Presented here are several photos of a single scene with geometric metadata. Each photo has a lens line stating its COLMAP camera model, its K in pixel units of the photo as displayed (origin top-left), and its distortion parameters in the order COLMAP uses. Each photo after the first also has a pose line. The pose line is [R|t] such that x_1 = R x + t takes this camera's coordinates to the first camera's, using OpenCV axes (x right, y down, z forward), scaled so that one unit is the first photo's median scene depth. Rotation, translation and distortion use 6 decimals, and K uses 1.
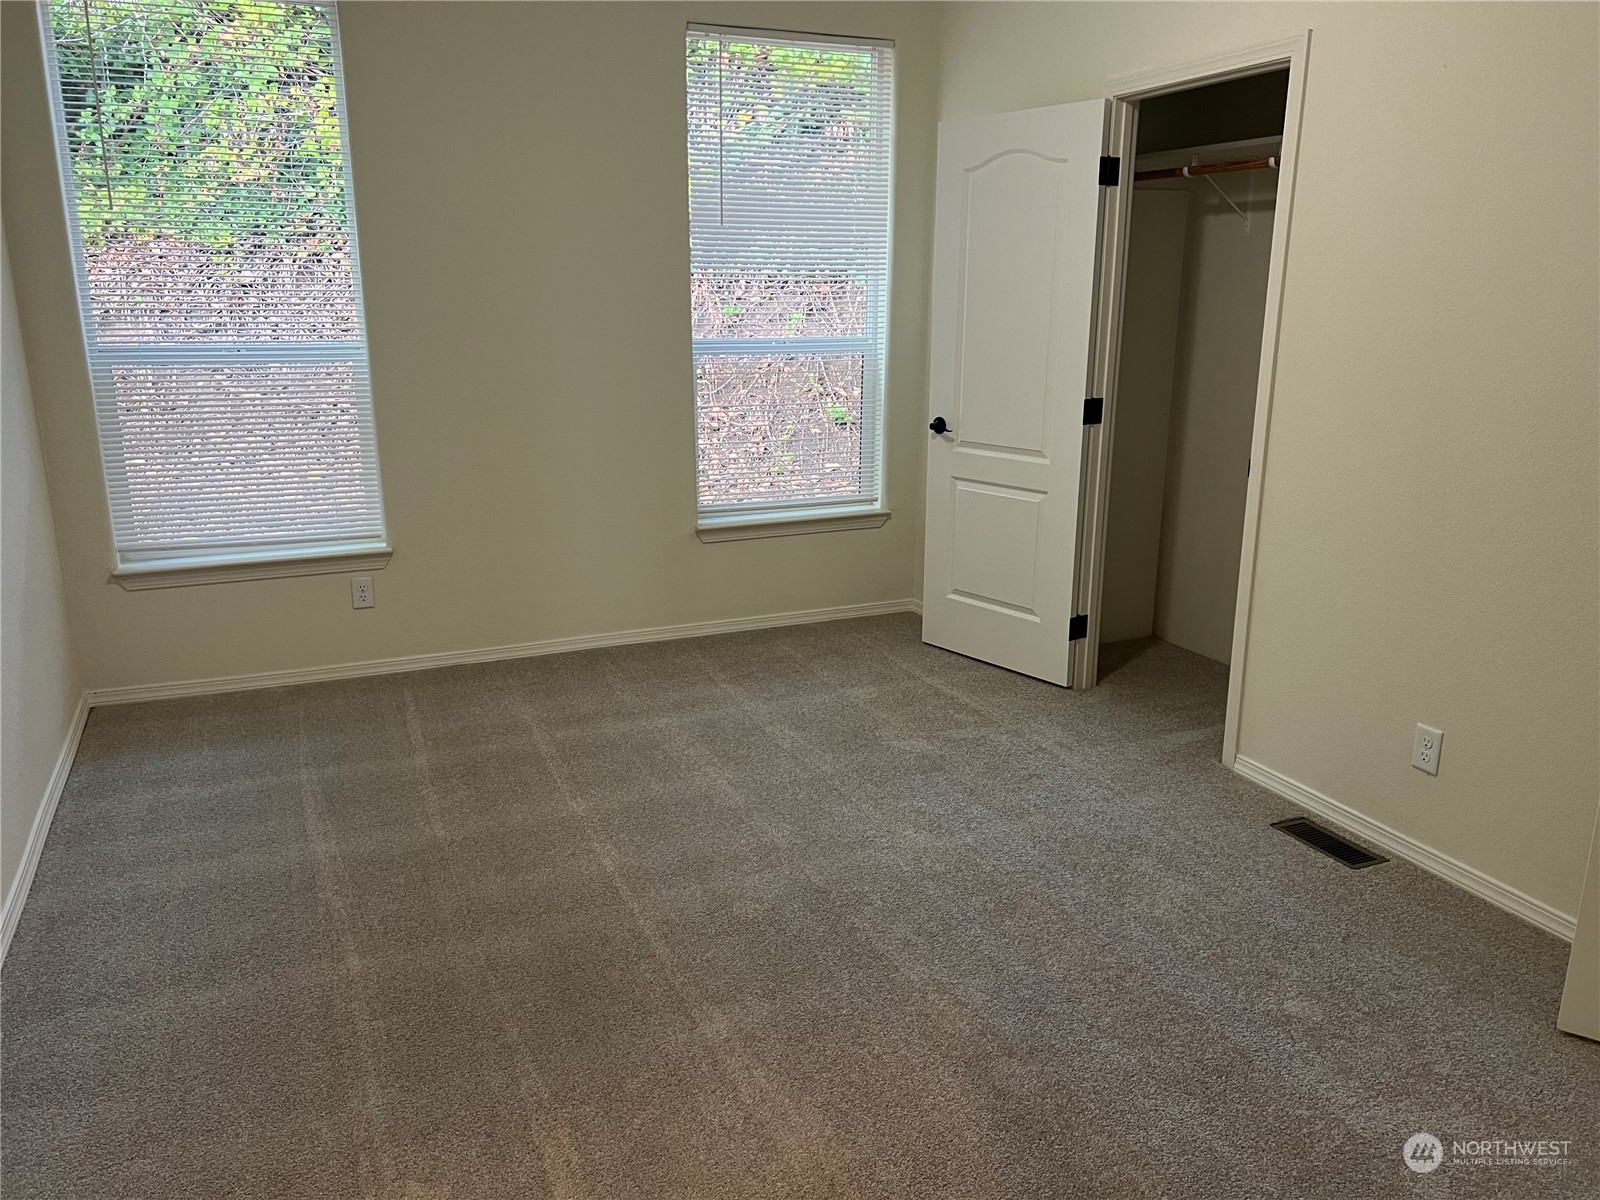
lens RADIAL K [[1209.3, 0, 800.7], [0, 1209.3, 606.4], [0, 0, 1]] dist [0.091263, -0.149523]
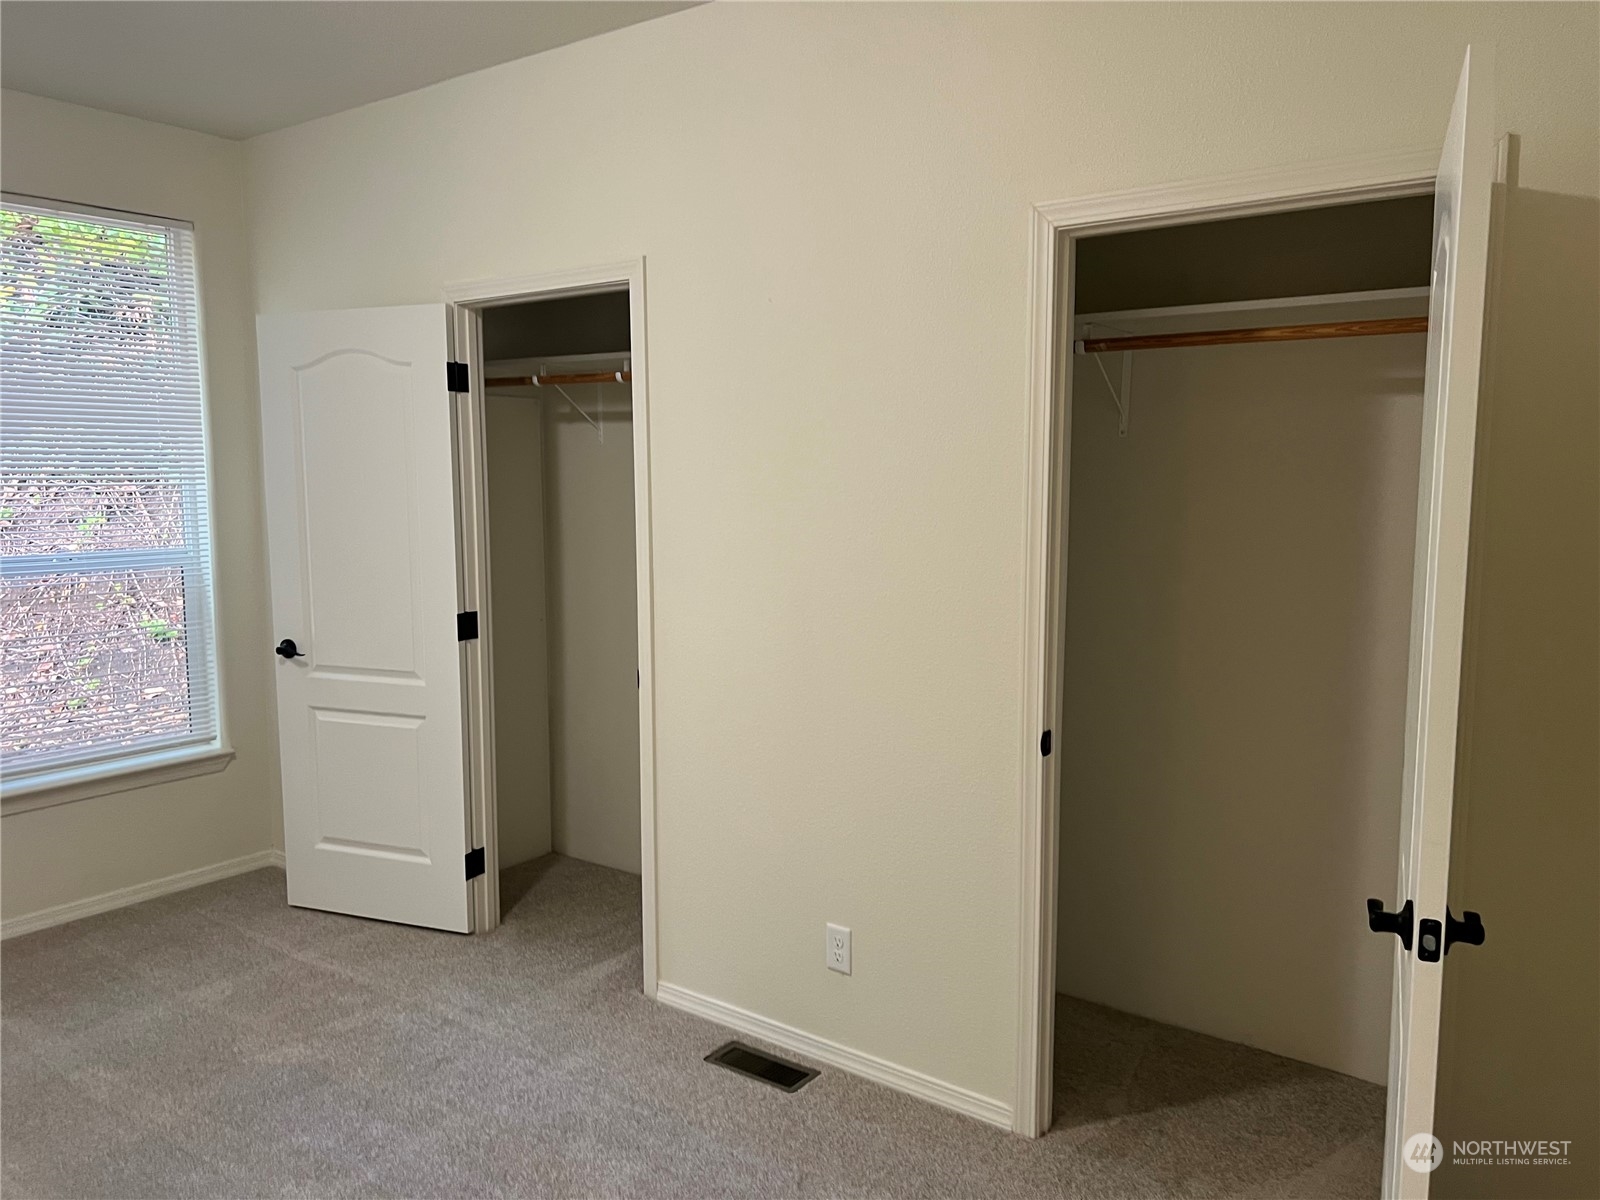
lens RADIAL K [[1194.3, 0, 782.5], [0, 1194.3, 615.1], [0, 0, 1]] dist [0.060185, -0.052373]
pose [[0.874271, -0.061852, 0.481482, 0.011742], [0.127649, 0.986236, -0.105091, -0.042447], [-0.468355, 0.153339, 0.870133, 0.096662]]
